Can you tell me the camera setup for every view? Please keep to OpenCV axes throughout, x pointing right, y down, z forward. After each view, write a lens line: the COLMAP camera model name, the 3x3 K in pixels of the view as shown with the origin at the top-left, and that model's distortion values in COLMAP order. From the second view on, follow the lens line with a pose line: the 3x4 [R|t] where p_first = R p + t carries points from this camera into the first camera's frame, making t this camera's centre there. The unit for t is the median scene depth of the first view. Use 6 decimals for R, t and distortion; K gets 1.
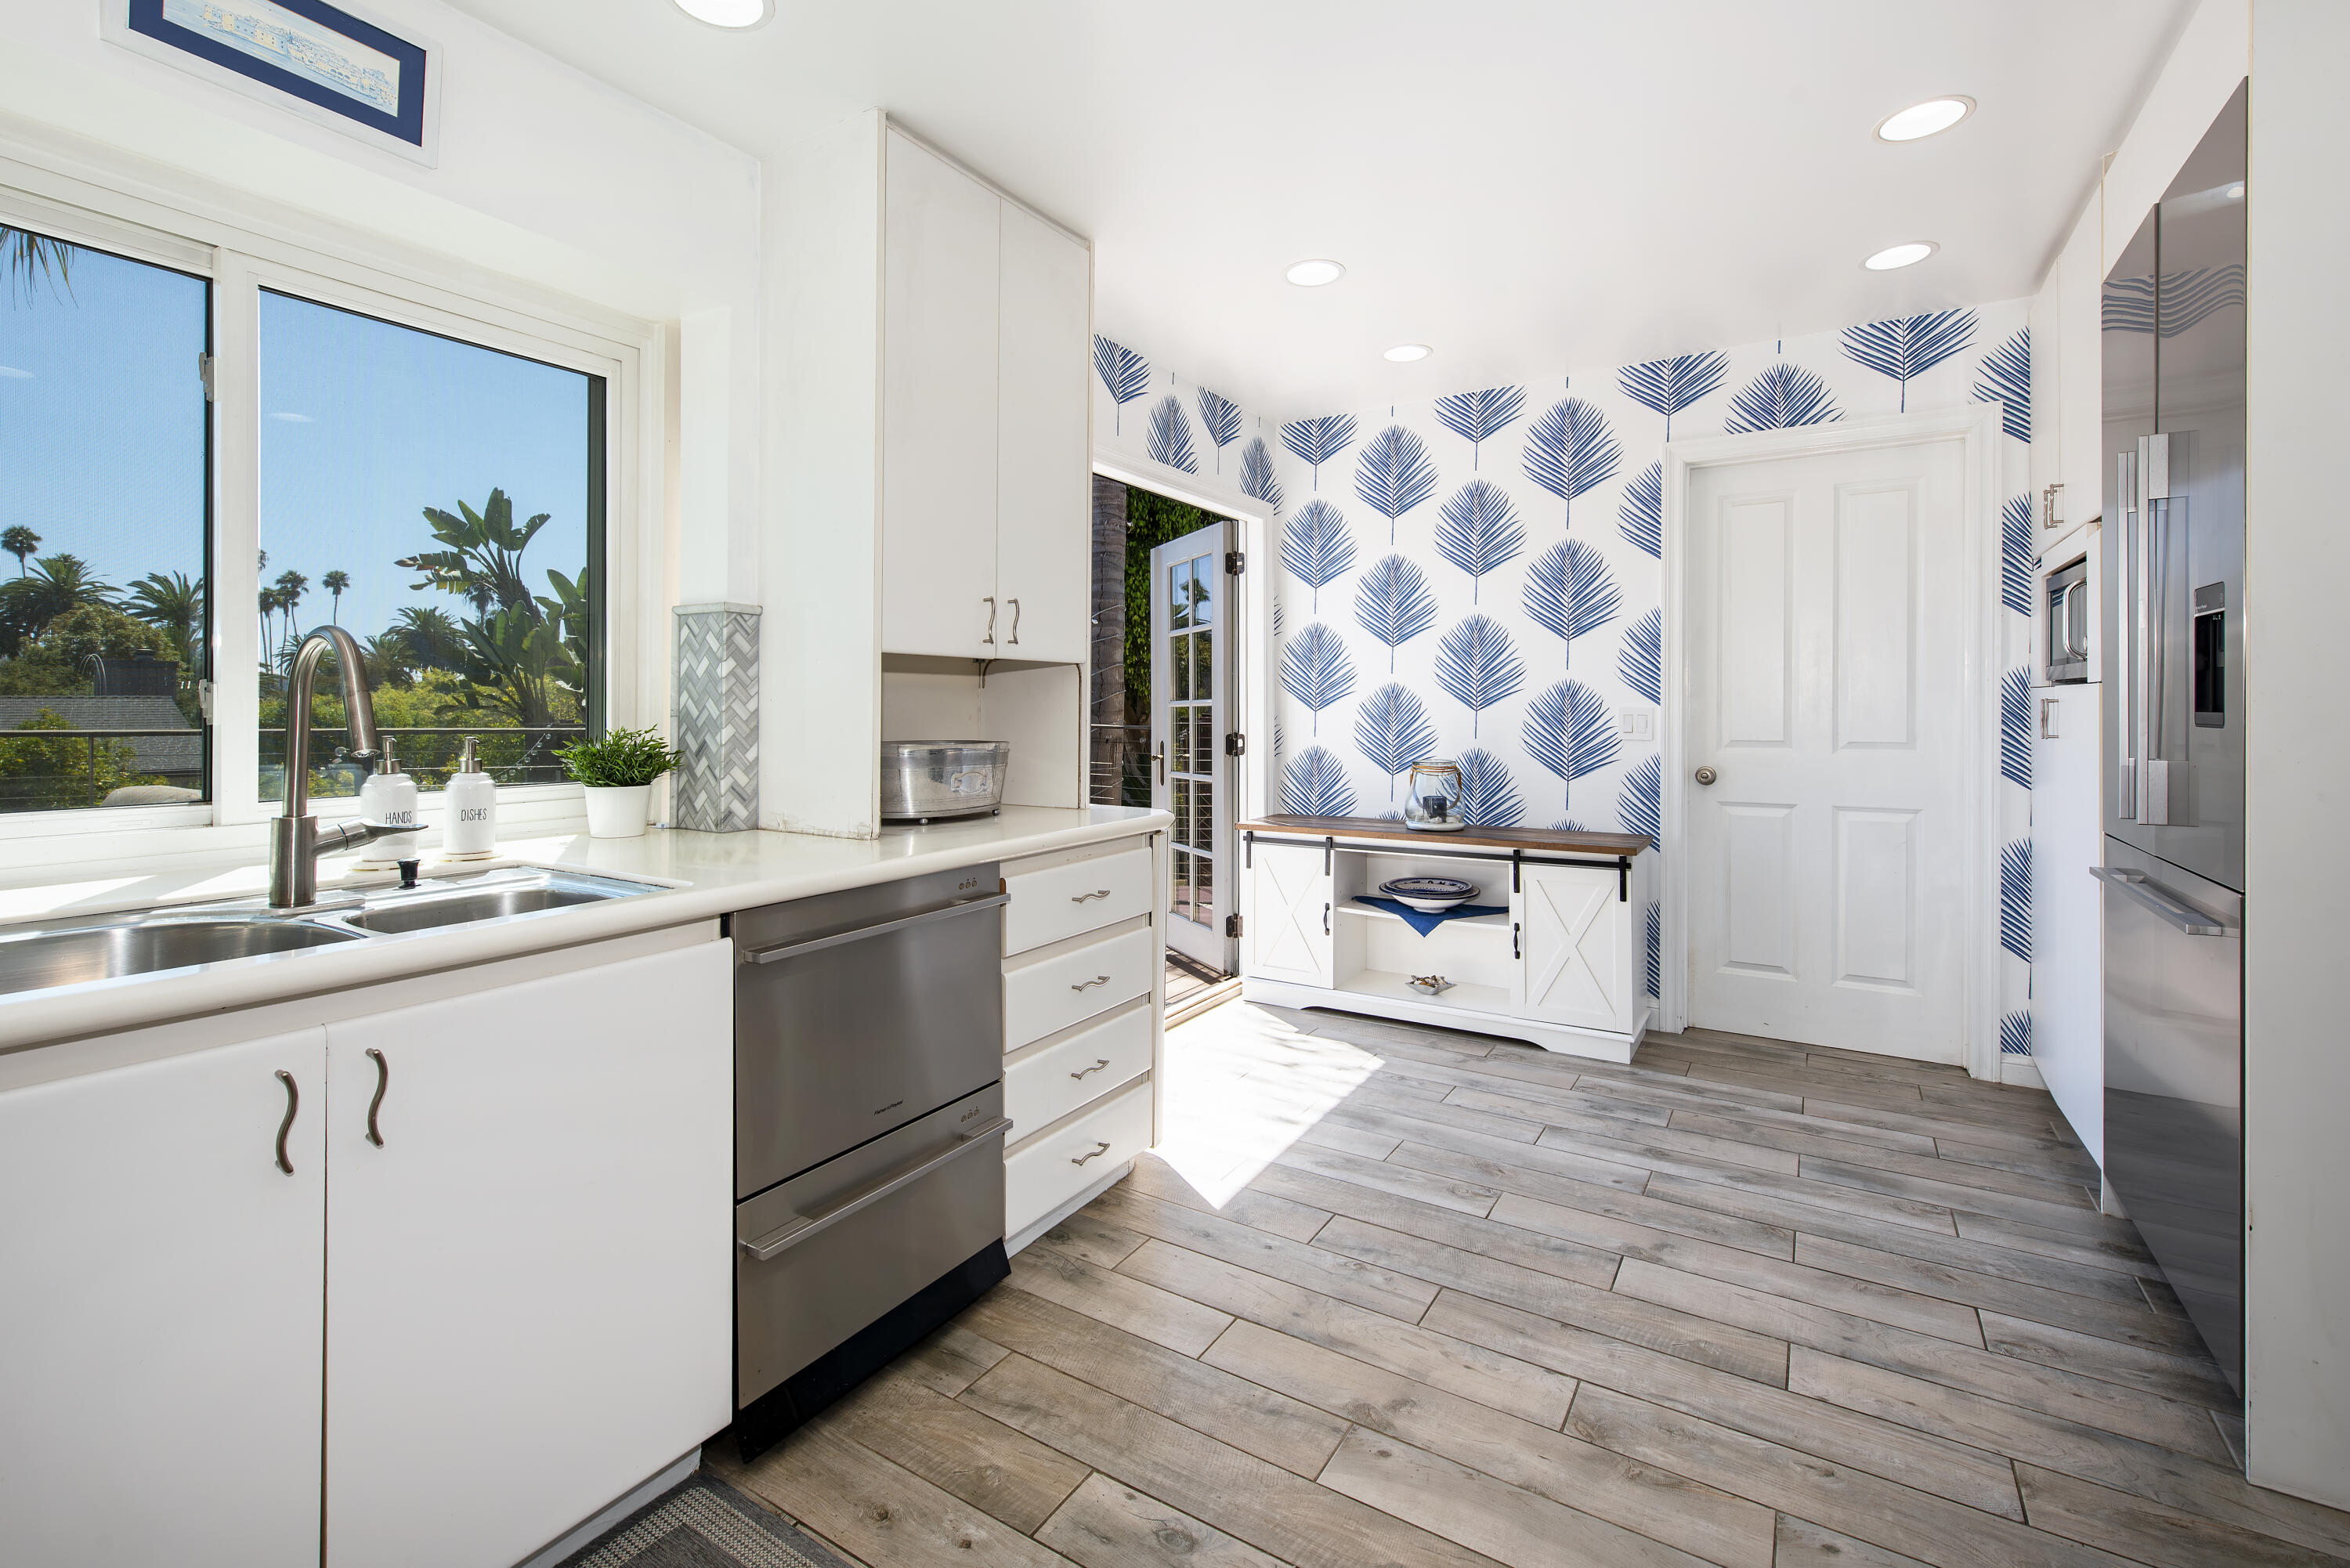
lens RADIAL K [[1016.0, 0, 1191.6], [0, 1016.0, 709.7], [0, 0, 1]] dist [0.001405, -0.000657]
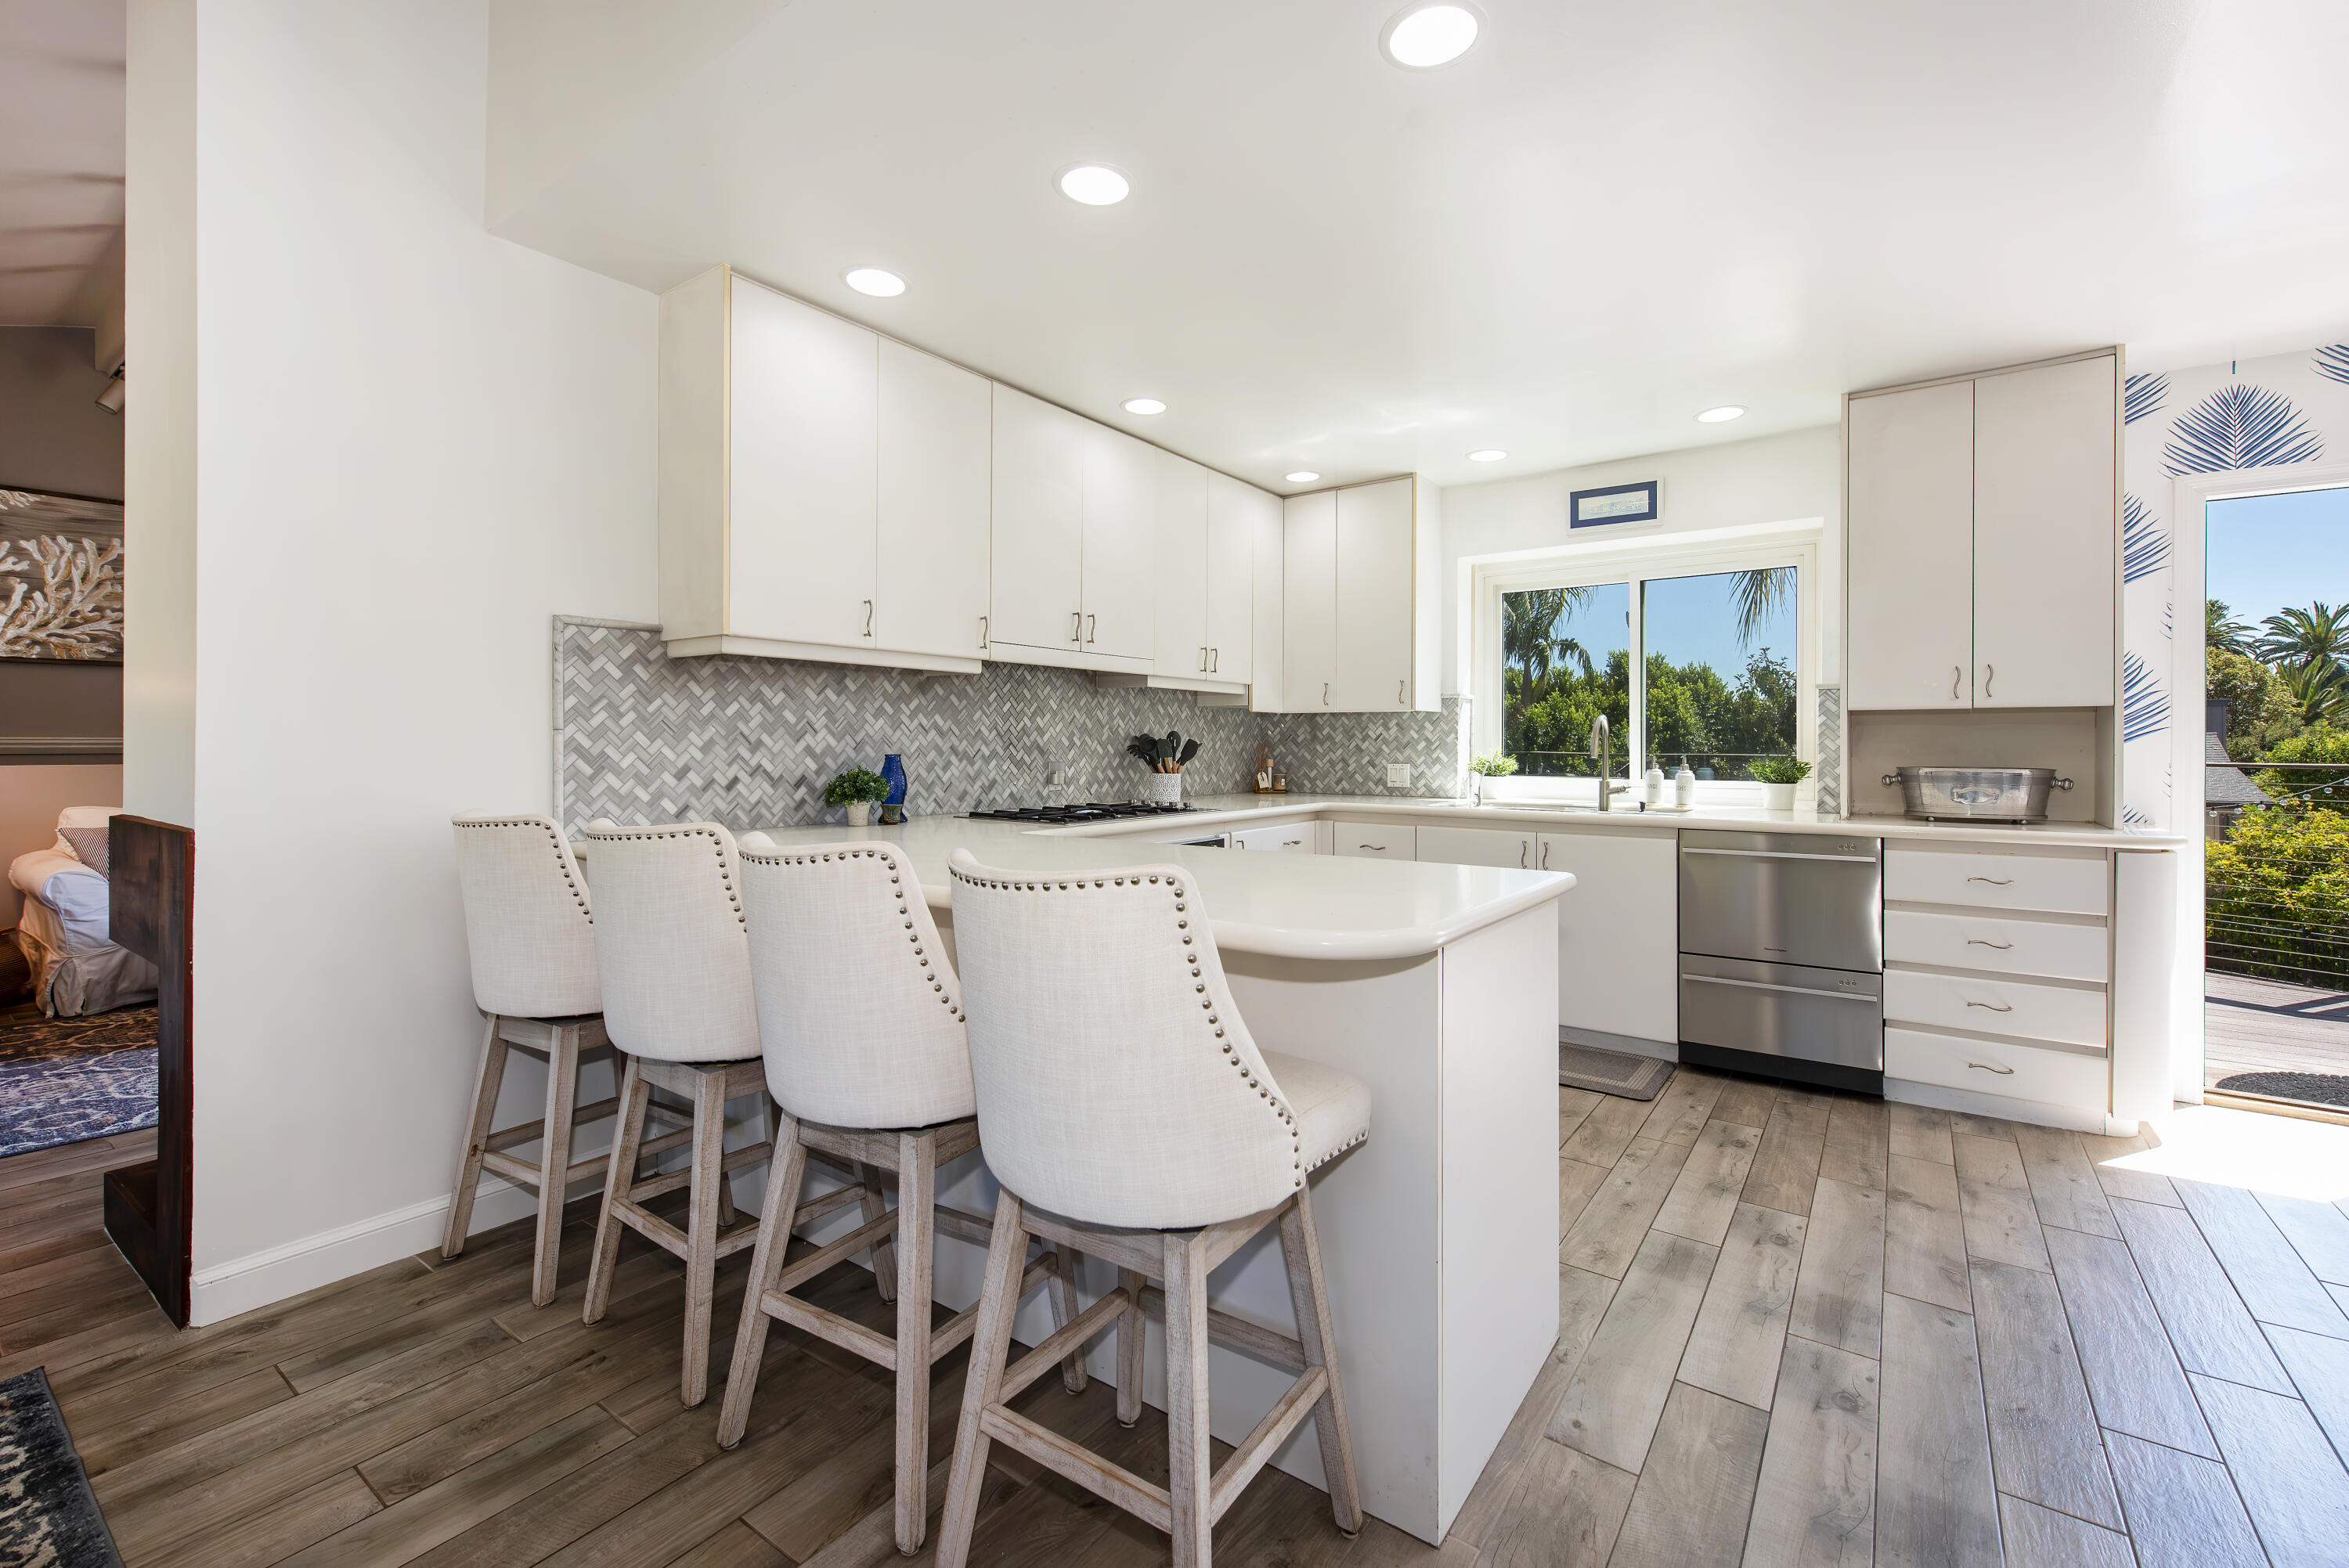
lens RADIAL K [[1015.6, 0, 1176.9], [0, 1015.6, 762.4], [0, 0, 1]] dist [0.001405, -0.000657]
pose [[-0.072279, 0.017842, -0.997225, 1.546459], [-0.001946, 0.999836, 0.018030, 0.002715], [0.997383, 0.003244, -0.072232, 0.003021]]
